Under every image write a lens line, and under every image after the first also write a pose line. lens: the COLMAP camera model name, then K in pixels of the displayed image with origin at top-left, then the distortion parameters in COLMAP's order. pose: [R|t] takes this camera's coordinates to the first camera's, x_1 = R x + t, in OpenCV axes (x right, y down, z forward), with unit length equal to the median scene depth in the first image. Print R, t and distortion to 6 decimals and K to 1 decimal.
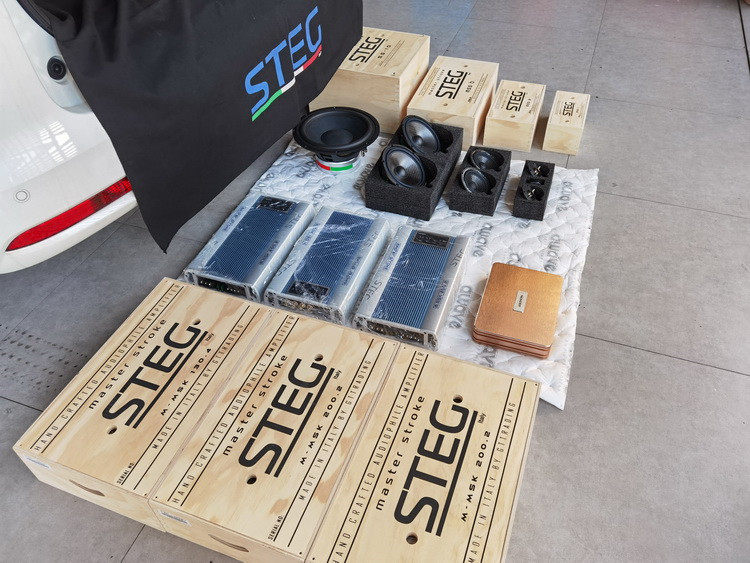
lens RADIAL K [[584.0, 0, 376.8], [0, 584.0, 281.9], [0, 0, 1]] dist [0.032170, -0.000465]
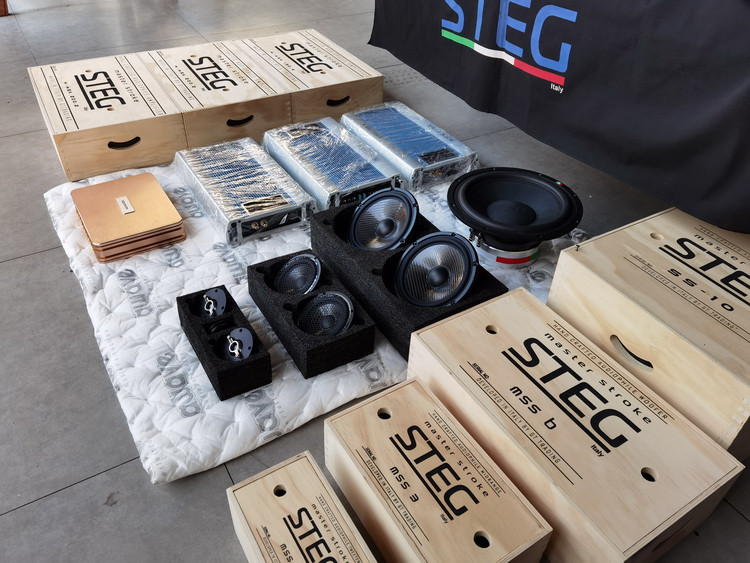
lens RADIAL K [[584.0, 0, 381.2], [0, 584.0, 285.4], [0, 0, 1]] dist [0.032170, -0.000465]
pose [[-0.623358, 0.499475, -0.601622, 0.583942], [-0.571925, 0.233437, 0.786390, -0.841972], [0.533223, 0.834285, 0.140147, 1.146361]]
